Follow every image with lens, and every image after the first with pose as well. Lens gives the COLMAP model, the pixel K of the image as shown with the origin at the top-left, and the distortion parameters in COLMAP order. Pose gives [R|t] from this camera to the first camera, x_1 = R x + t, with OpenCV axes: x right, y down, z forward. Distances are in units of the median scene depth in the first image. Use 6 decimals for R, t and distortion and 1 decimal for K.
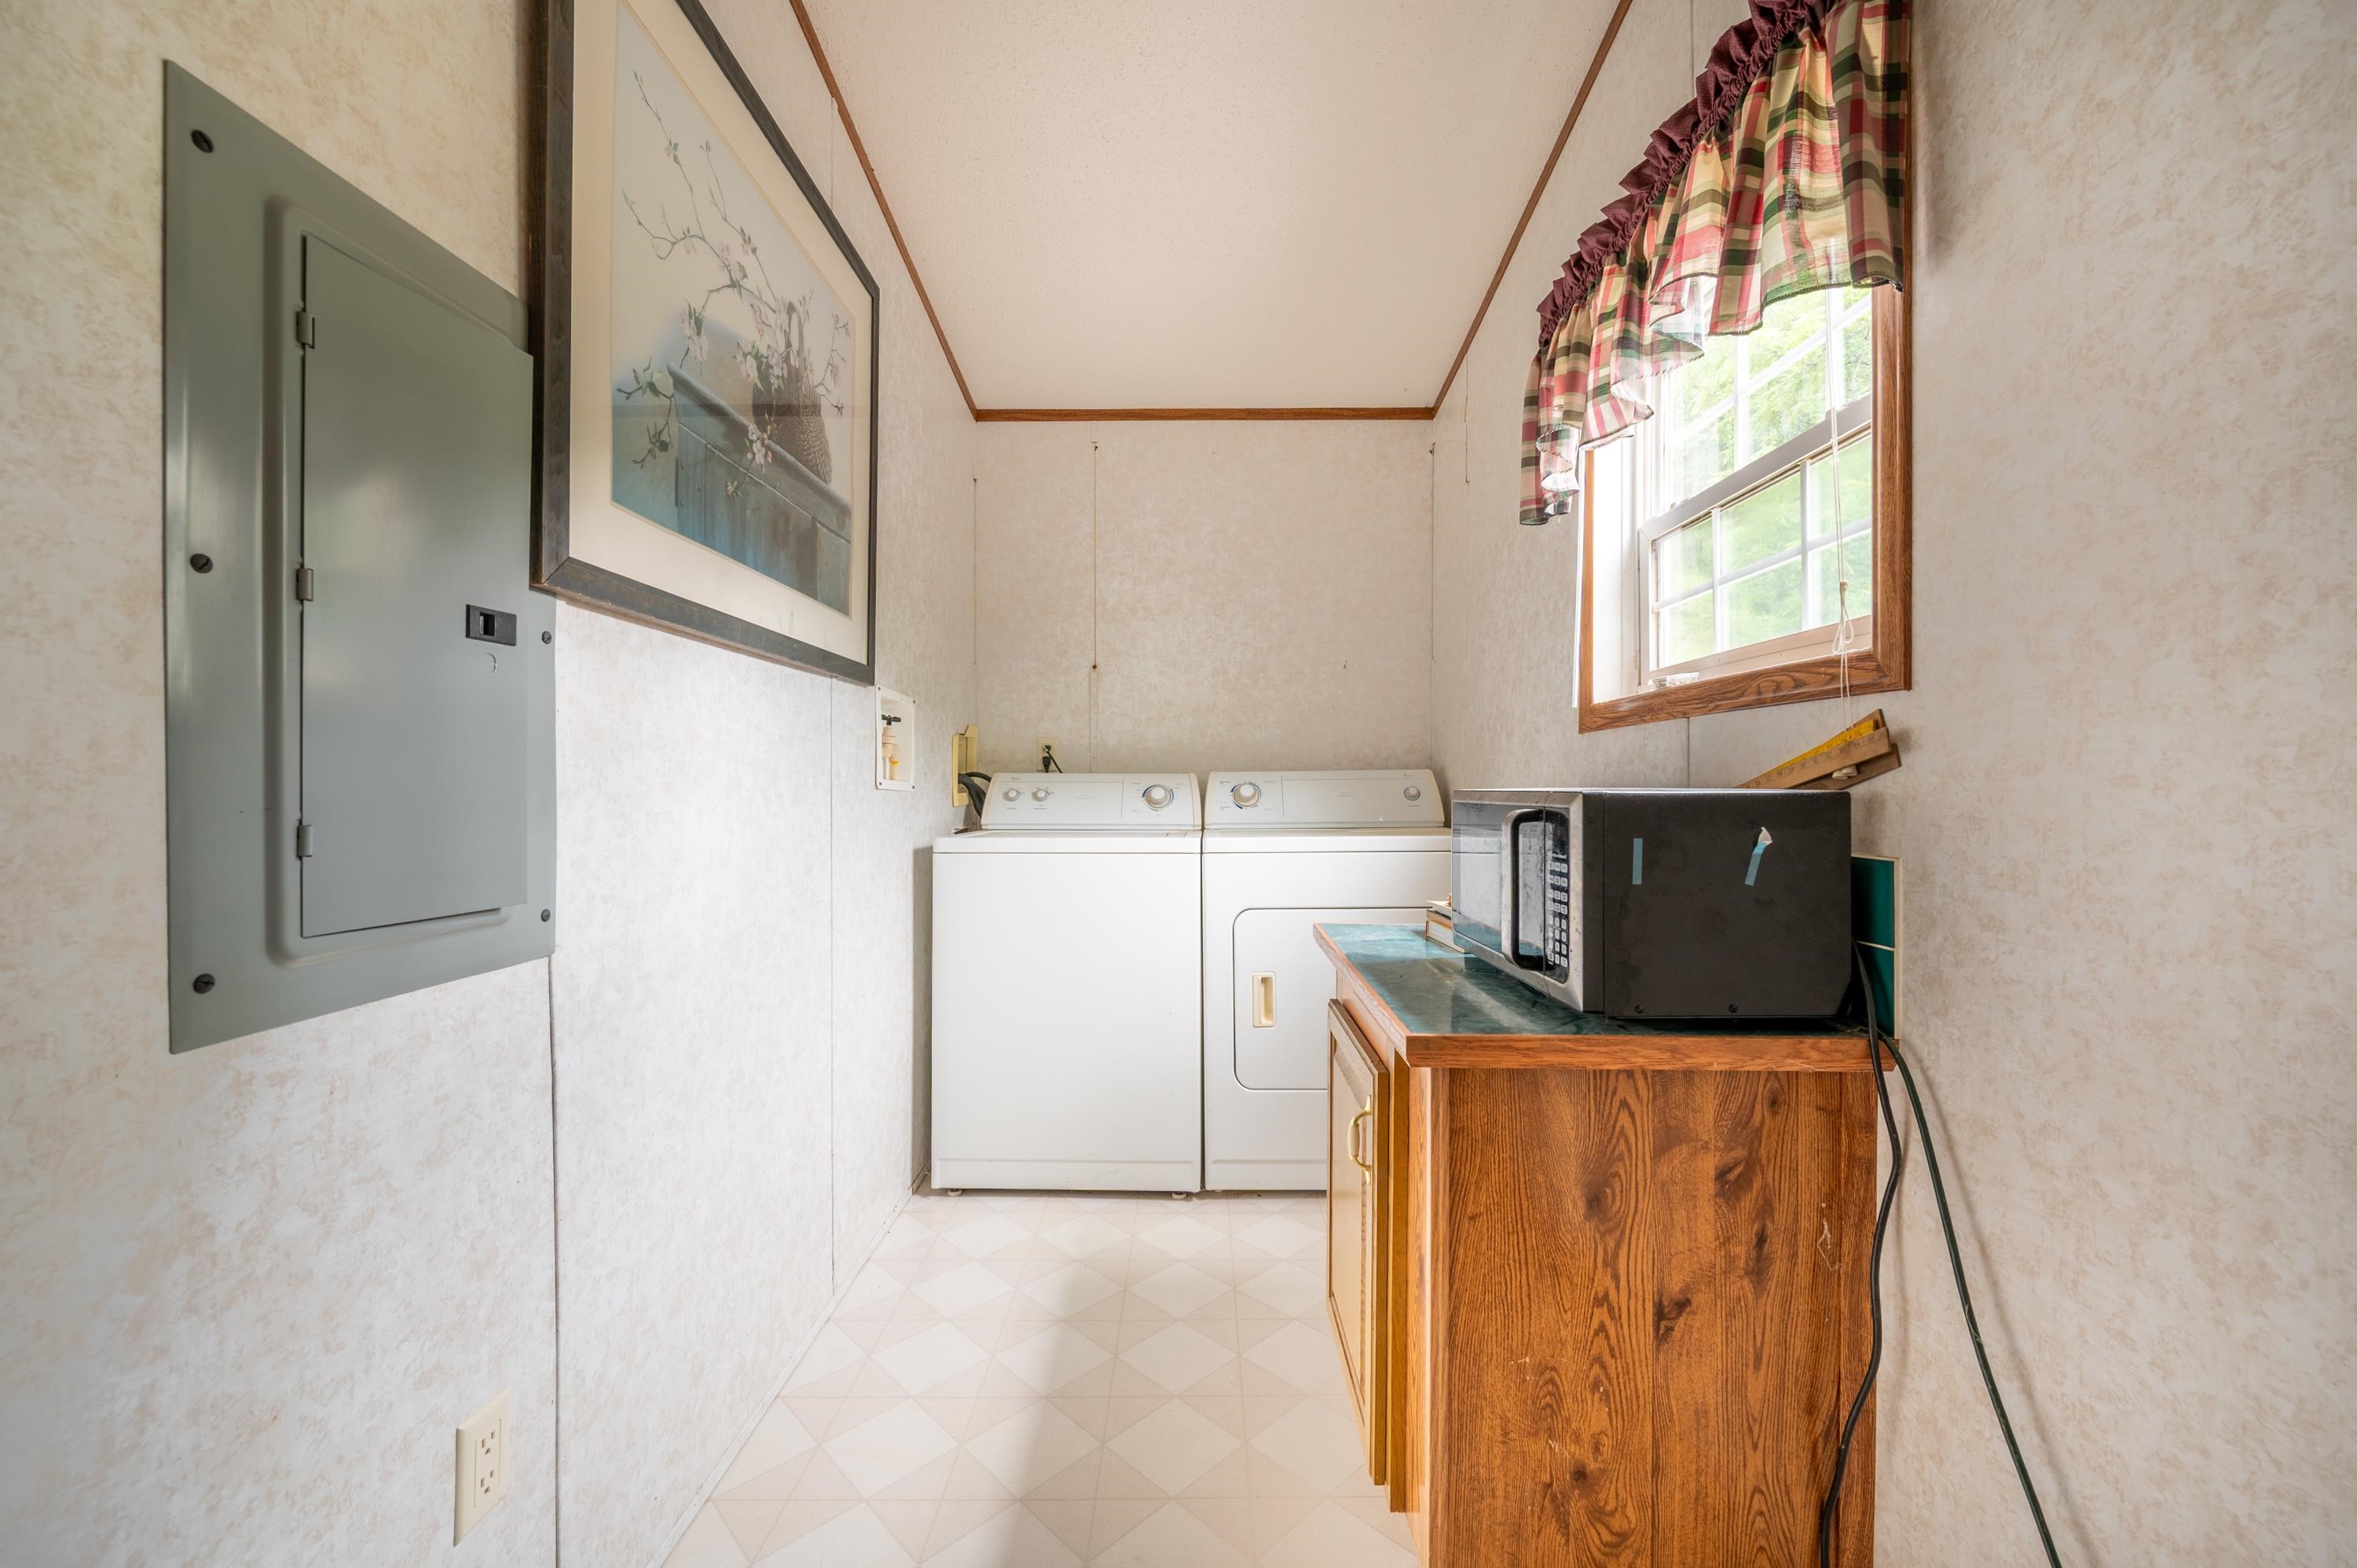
lens RADIAL K [[930.2, 0, 1184.8], [0, 930.2, 779.5], [0, 0, 1]] dist [-0.002428, 0.000955]
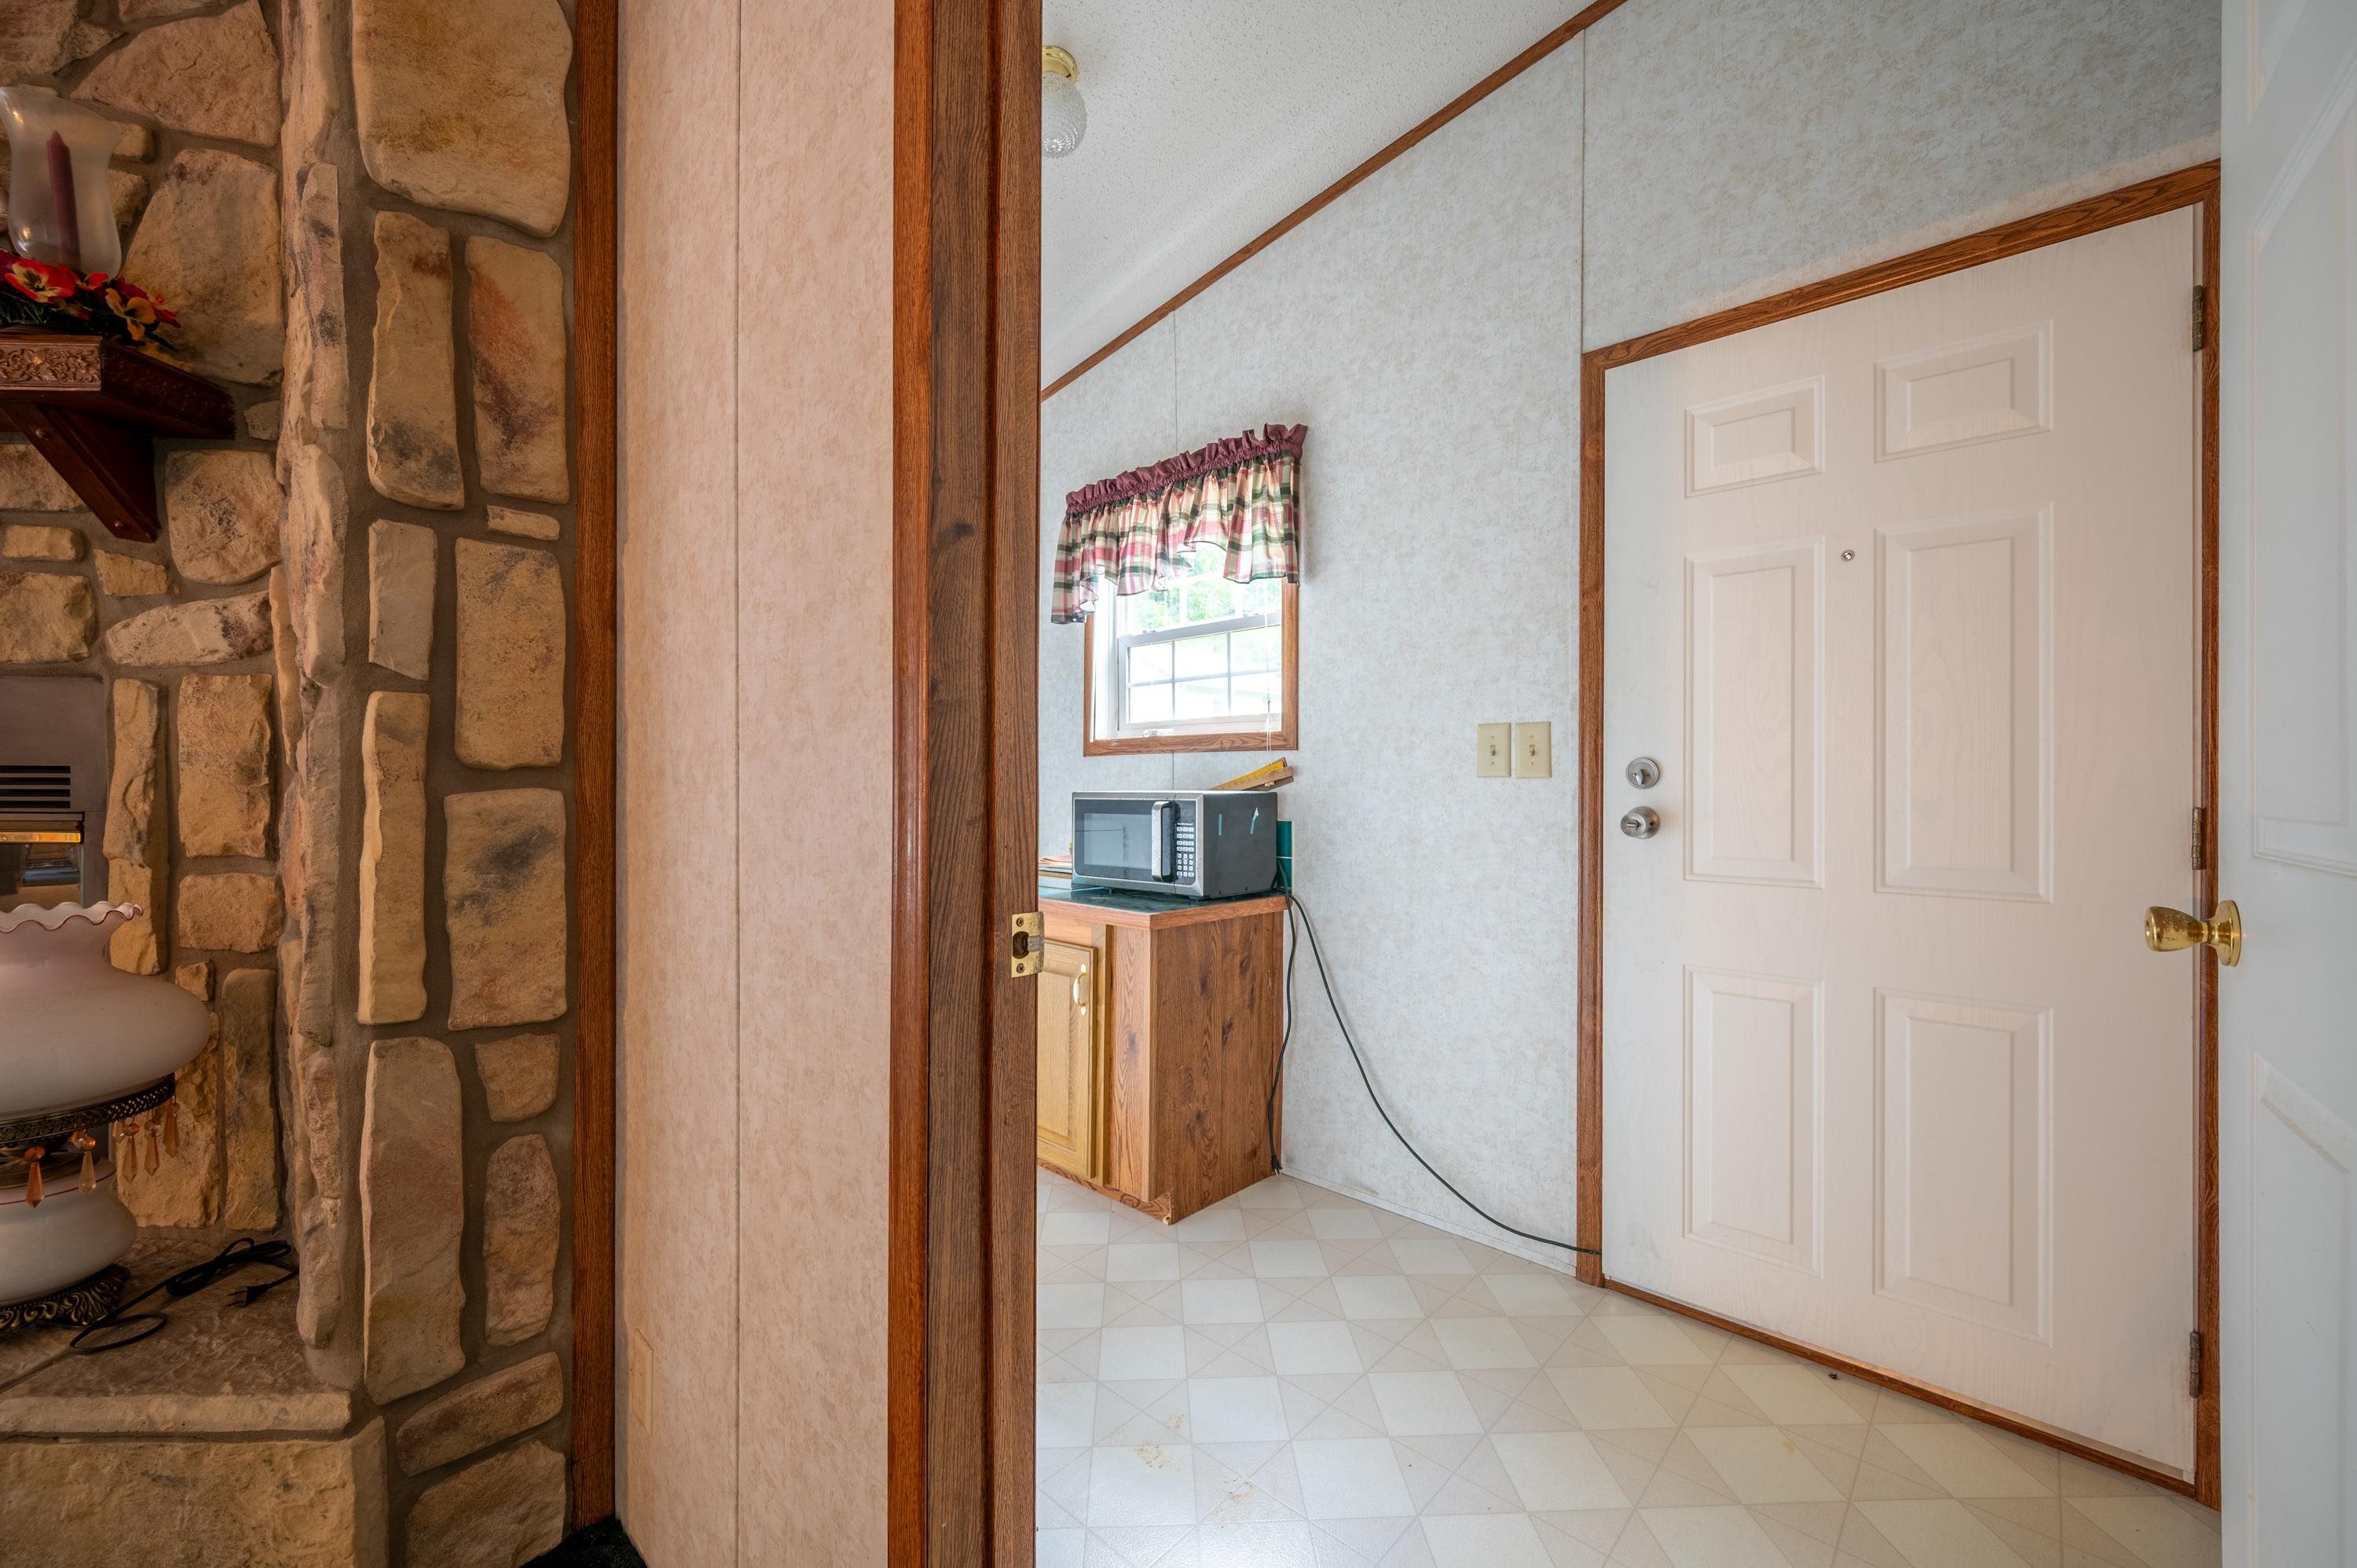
lens RADIAL K [[930.2, 0, 1180.9], [0, 930.2, 779.9], [0, 0, 1]] dist [-0.002428, 0.000955]
pose [[0.673499, 0.003160, 0.739182, -1.172695], [-0.004192, 0.999991, -0.000455, -0.015751], [-0.739177, -0.002792, 0.673506, -0.395209]]
